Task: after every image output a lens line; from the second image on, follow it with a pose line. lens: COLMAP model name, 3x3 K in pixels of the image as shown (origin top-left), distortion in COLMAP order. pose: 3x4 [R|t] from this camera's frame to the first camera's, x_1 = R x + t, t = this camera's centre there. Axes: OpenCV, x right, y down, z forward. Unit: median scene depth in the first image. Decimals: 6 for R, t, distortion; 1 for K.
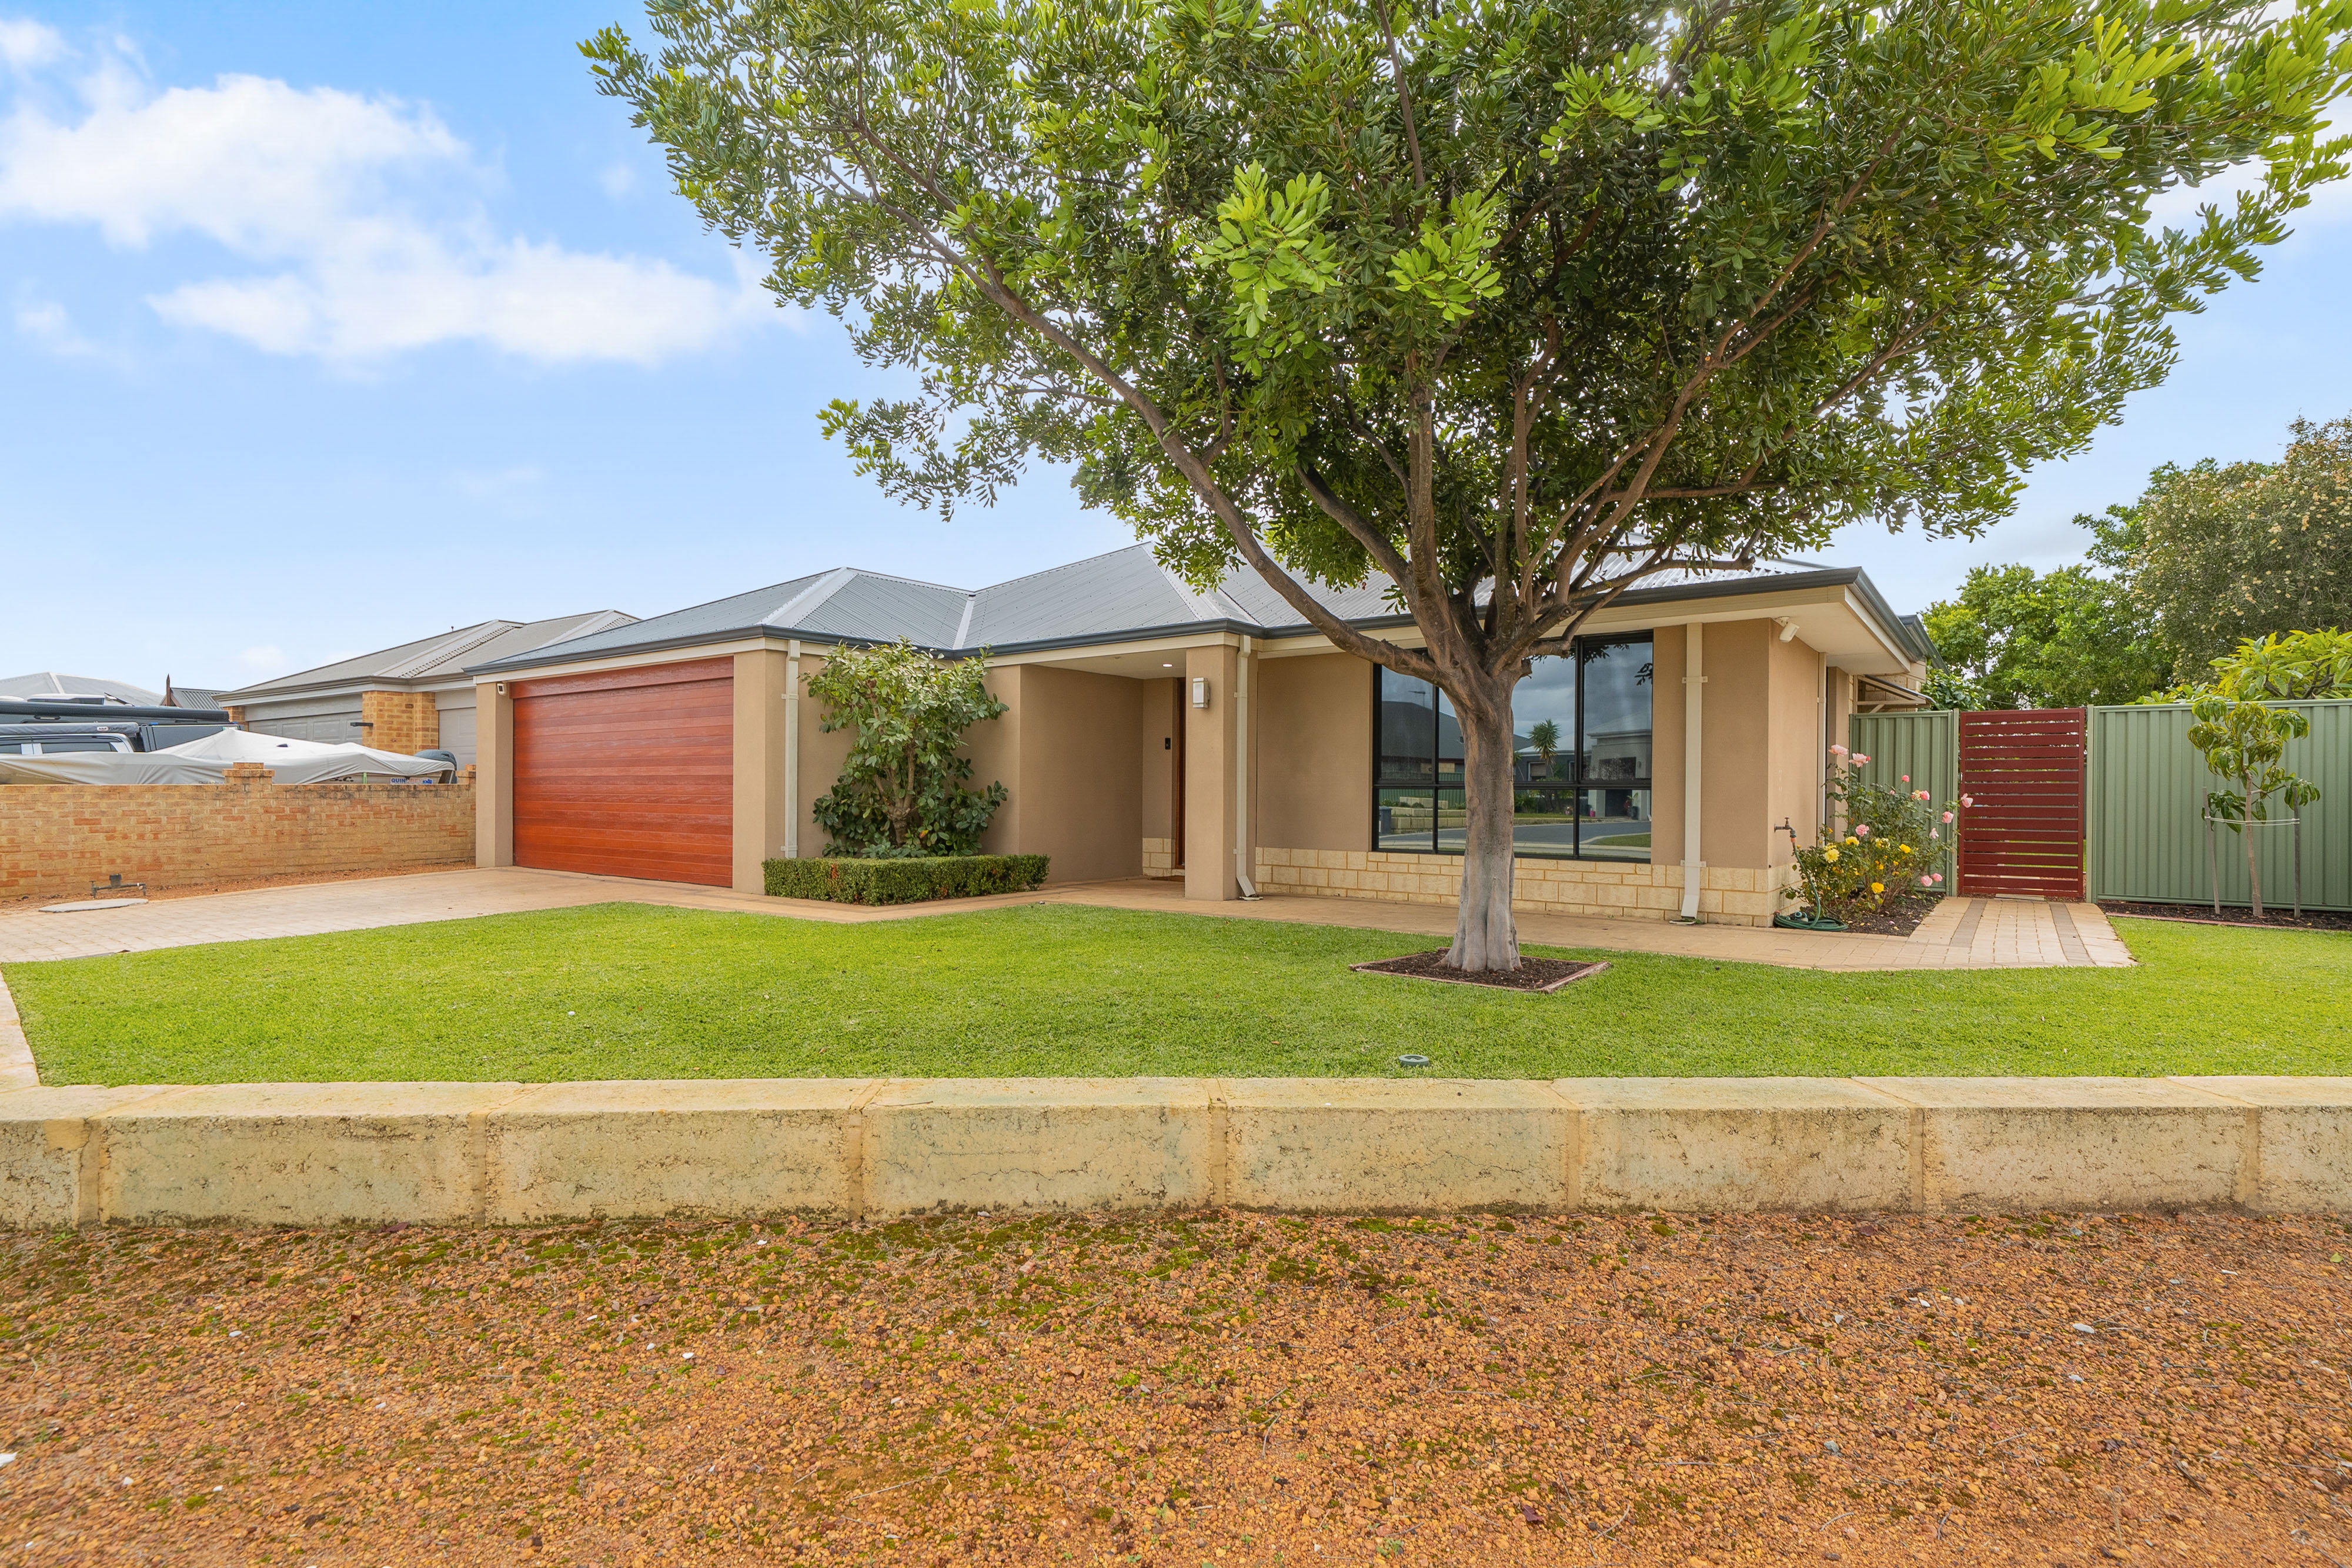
lens RADIAL K [[1160.1, 0, 1120.4], [0, 1160.1, 775.7], [0, 0, 1]] dist [0.001688, -0.000062]
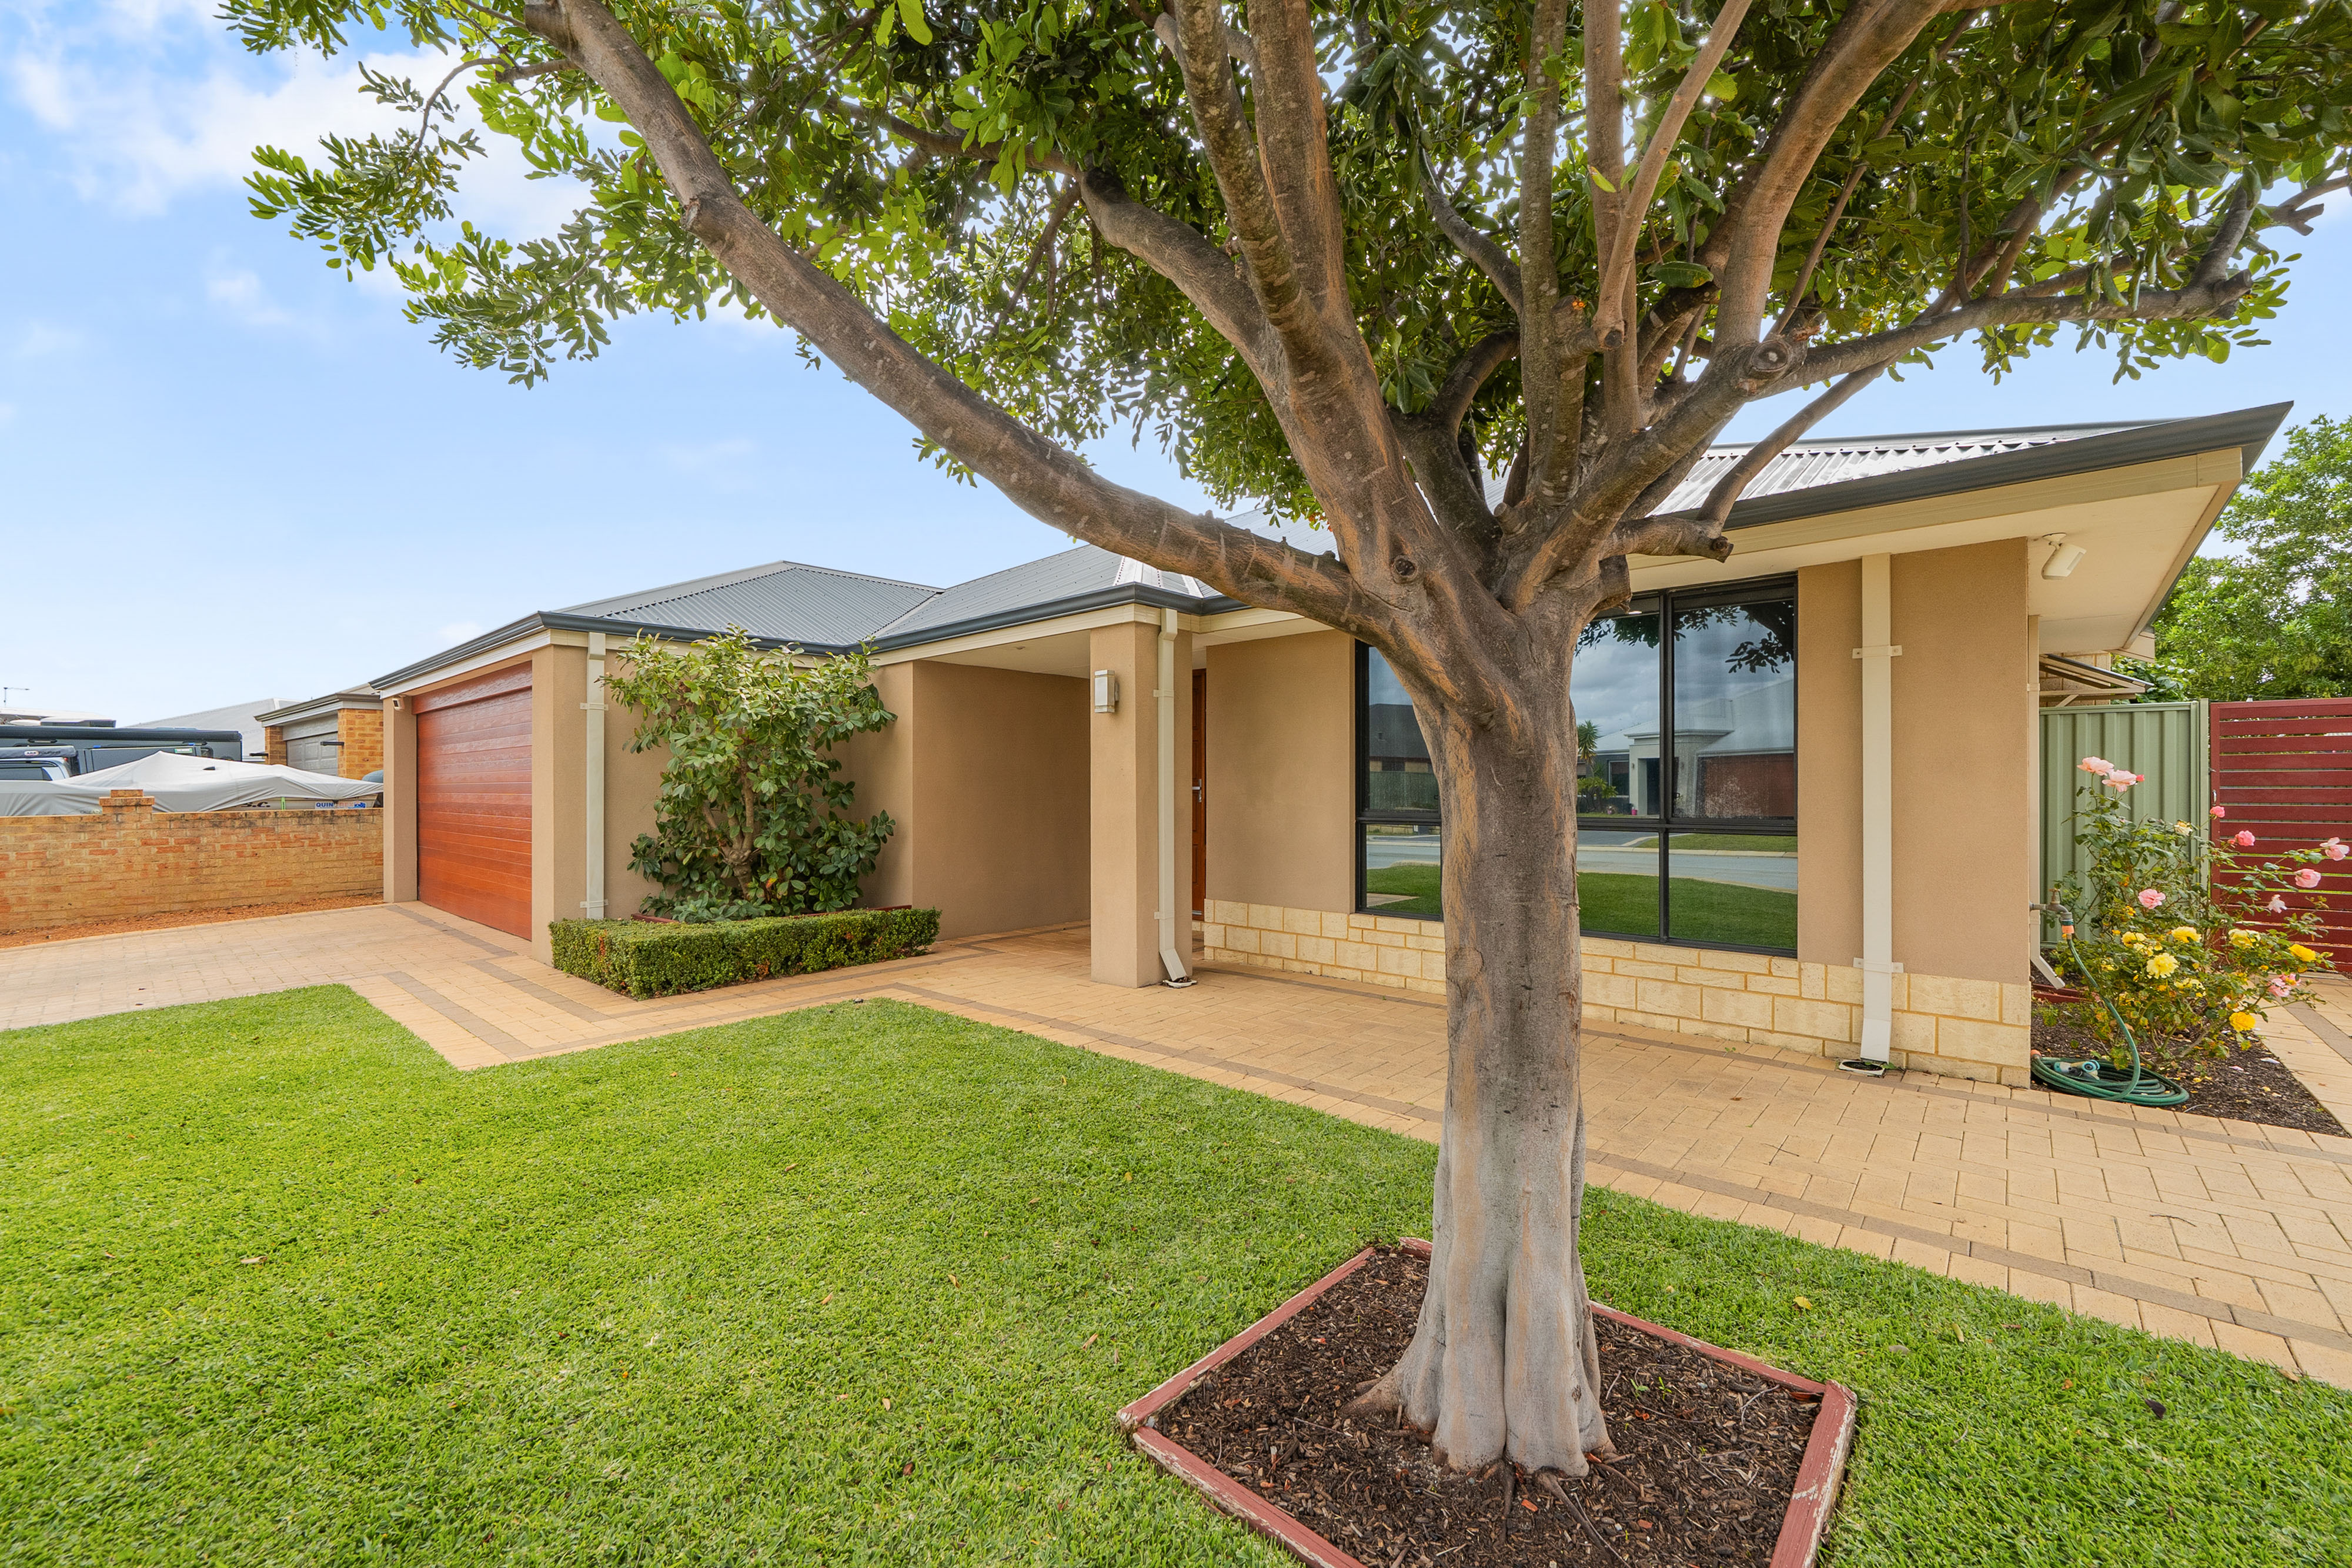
lens RADIAL K [[940.6, 0, 1164.5], [0, 940.6, 775.5], [0, 0, 1]] dist [-0.000696, -0.000188]
pose [[0.997938, -0.010629, -0.063306, 0.132883], [0.010909, 0.999932, 0.004088, -0.021029], [0.063258, -0.004770, 0.997986, 0.406052]]
